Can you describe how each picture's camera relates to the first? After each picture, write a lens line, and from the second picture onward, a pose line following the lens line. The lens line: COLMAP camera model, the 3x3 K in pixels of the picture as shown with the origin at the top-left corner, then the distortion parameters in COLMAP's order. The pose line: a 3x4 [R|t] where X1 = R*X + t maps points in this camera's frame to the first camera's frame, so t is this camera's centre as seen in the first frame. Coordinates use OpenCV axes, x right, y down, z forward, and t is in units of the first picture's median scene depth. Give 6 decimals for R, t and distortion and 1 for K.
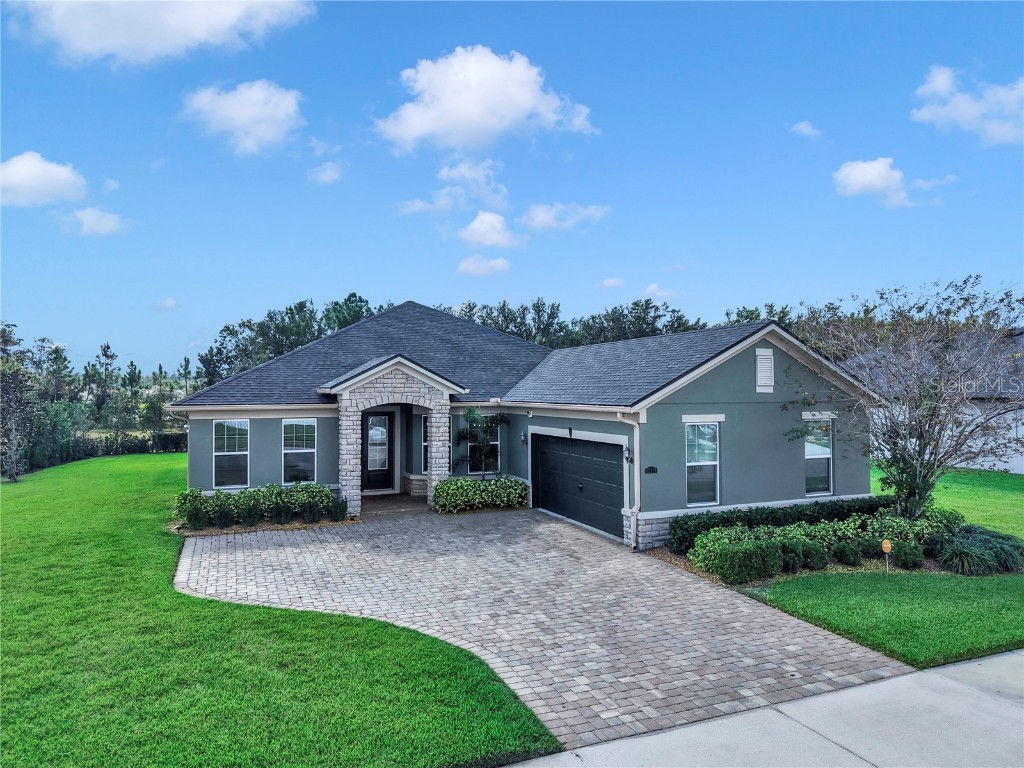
lens RADIAL K [[687.1, 0, 516.8], [0, 687.1, 388.4], [0, 0, 1]] dist [0.018914, -0.014189]
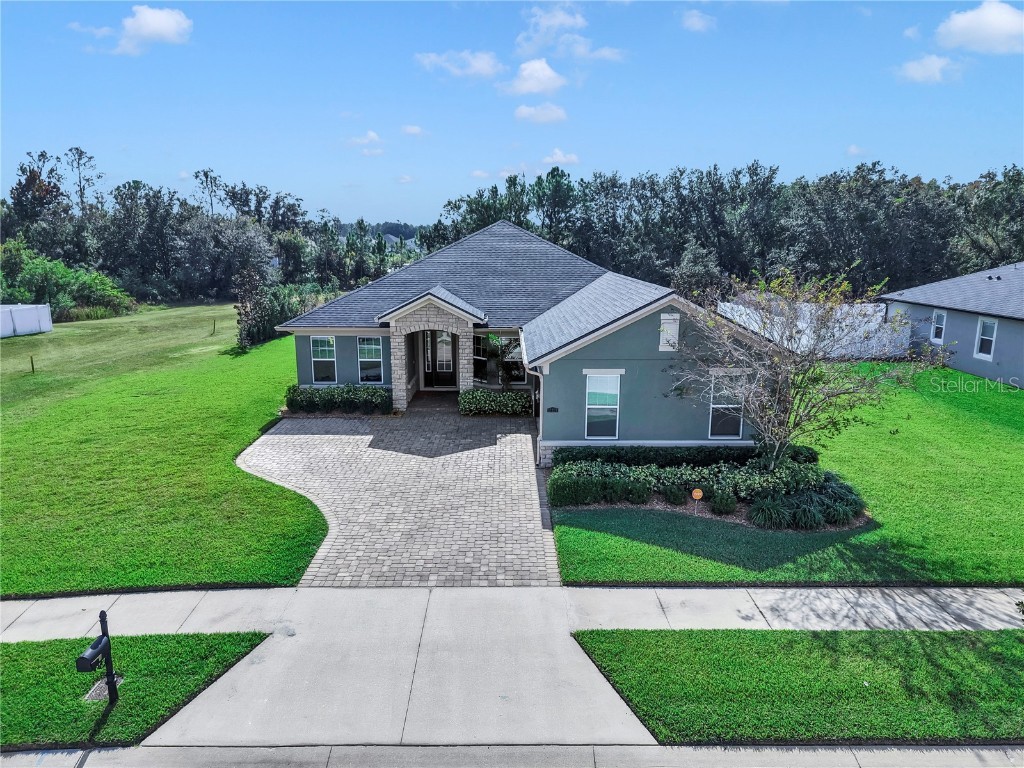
lens RADIAL K [[687.1, 0, 514.2], [0, 687.1, 385.8], [0, 0, 1]] dist [0.018914, -0.014189]
pose [[0.925858, 0.086204, -0.367907, 0.510930], [-0.004878, 0.976276, 0.216475, -0.174668], [0.377840, -0.198630, 0.904314, -0.157501]]
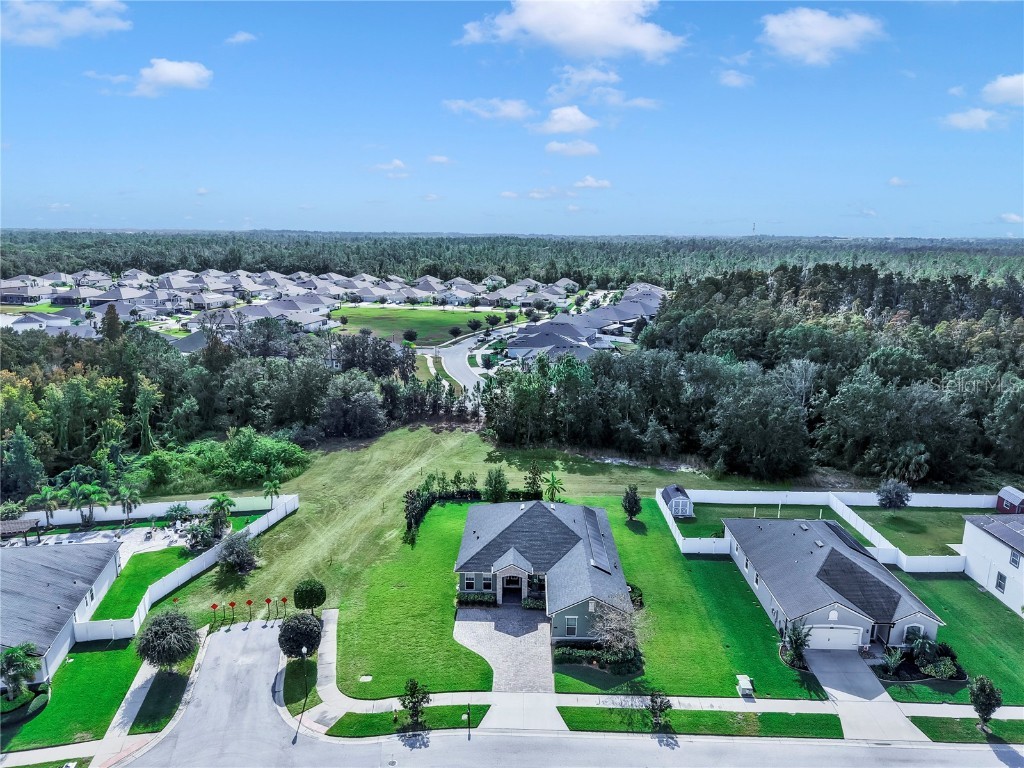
lens RADIAL K [[687.1, 0, 508.6], [0, 687.1, 387.2], [0, 0, 1]] dist [0.018914, -0.014189]
pose [[0.908667, 0.102378, -0.404776, 1.246437], [-0.008256, 0.973688, 0.227736, -1.891592], [0.417441, -0.203594, 0.885603, -2.113424]]
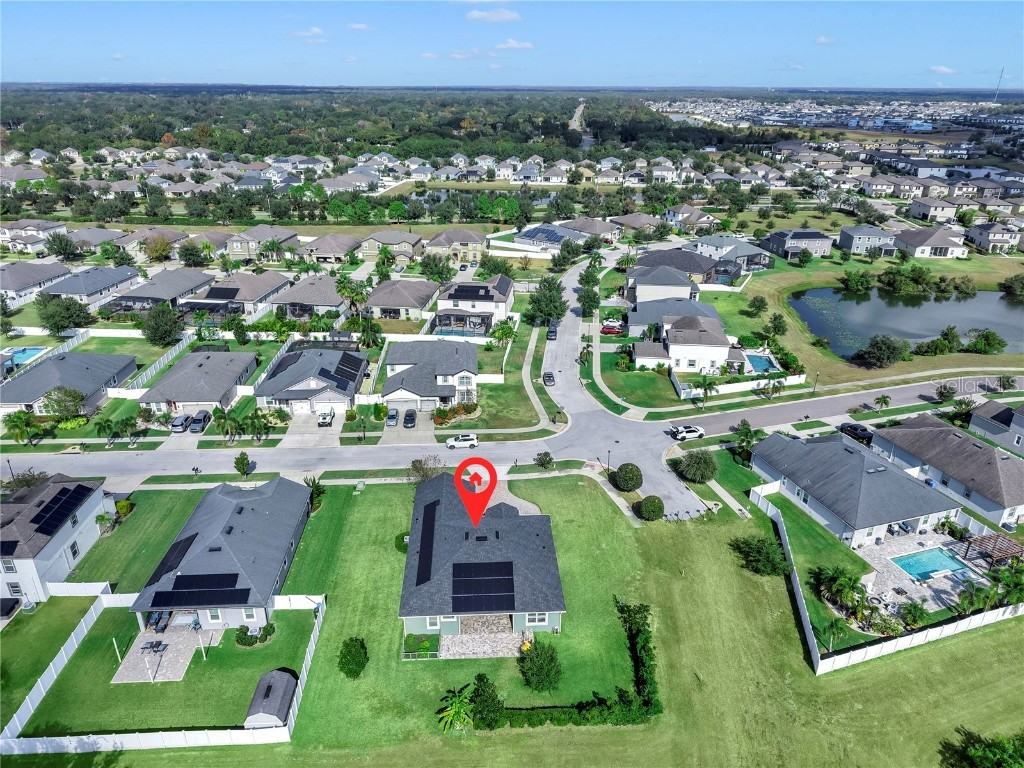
lens RADIAL K [[687.1, 0, 507.8], [0, 687.1, 377.3], [0, 0, 1]] dist [0.018914, -0.014189]
pose [[-0.940245, -0.137490, 0.311507, -1.611535], [-0.004870, 0.920189, 0.391445, -2.750607], [-0.340465, 0.366537, -0.865872, 4.920955]]
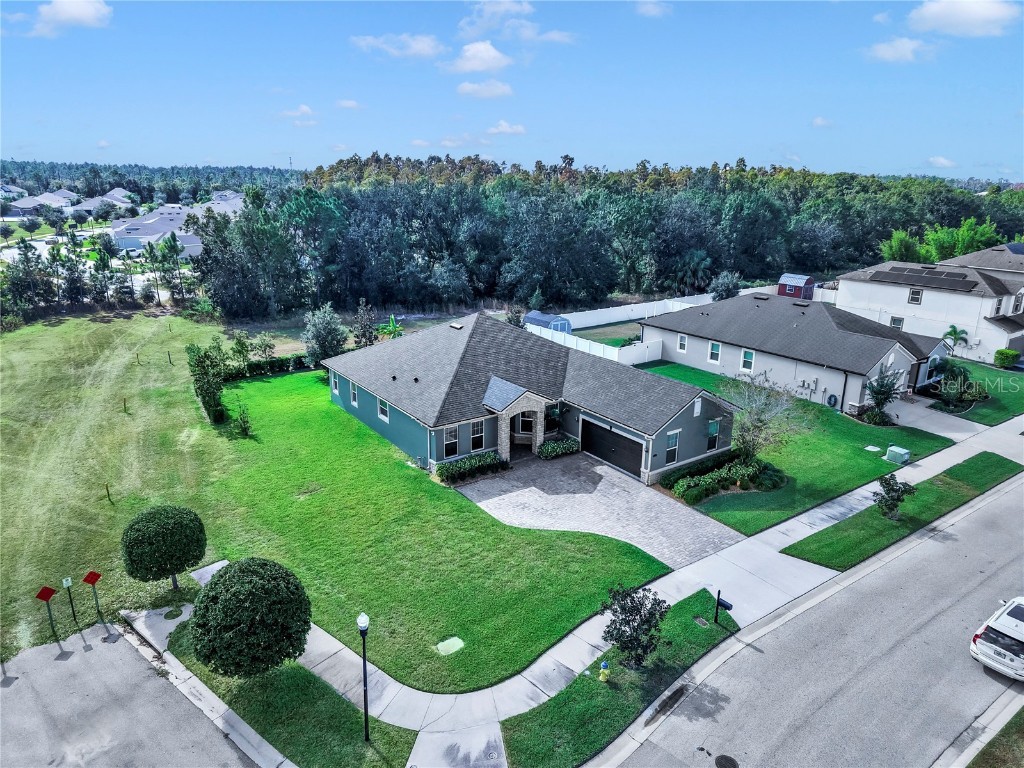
lens RADIAL K [[687.1, 0, 513.2], [0, 687.1, 379.1], [0, 0, 1]] dist [0.018914, -0.014189]
pose [[0.976251, -0.046194, 0.211658, -0.705280], [-0.016611, 0.958166, 0.285731, -0.729854], [-0.216003, -0.282461, 0.934644, -0.983443]]
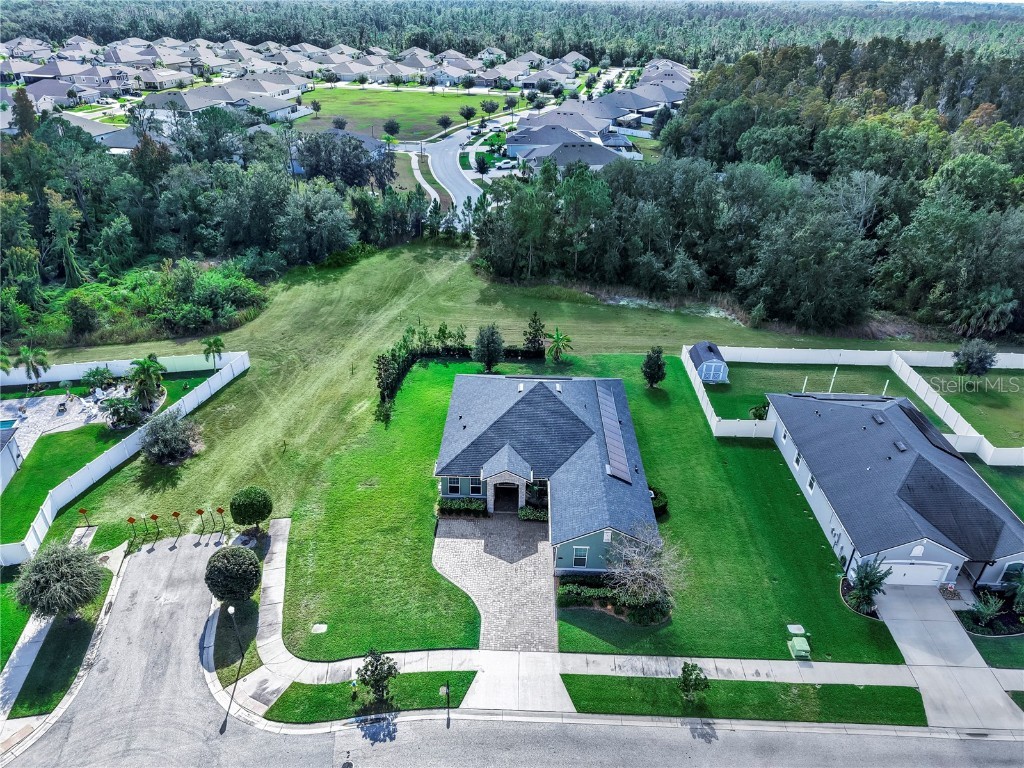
lens RADIAL K [[687.1, 0, 509.1], [0, 687.1, 383.1], [0, 0, 1]] dist [0.018914, -0.014189]
pose [[0.908182, 0.221435, -0.355208, 0.808057], [-0.015427, 0.865741, 0.500255, -1.895445], [0.418292, -0.448843, 0.789666, -1.110191]]
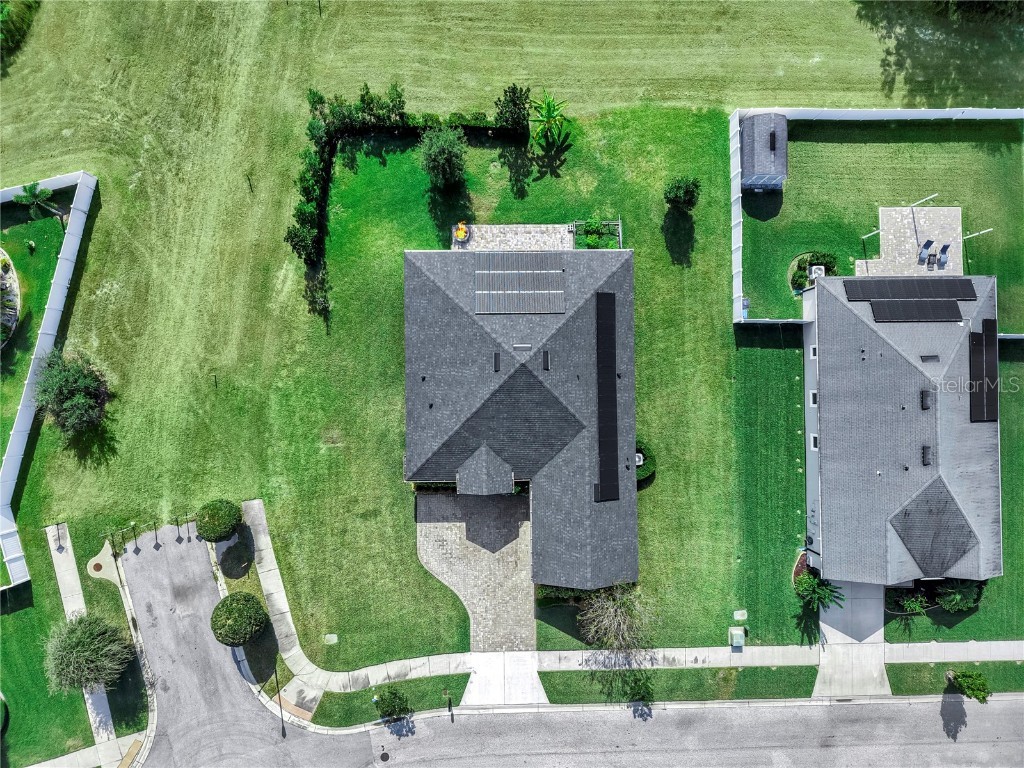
lens RADIAL K [[687.1, 0, 507.1], [0, 687.1, 384.3], [0, 0, 1]] dist [0.018914, -0.014189]
pose [[0.924148, 0.381176, 0.025612, -0.346135], [-0.030969, 0.007926, 0.999489, -2.819643], [0.380778, -0.924469, 0.019129, 1.480870]]
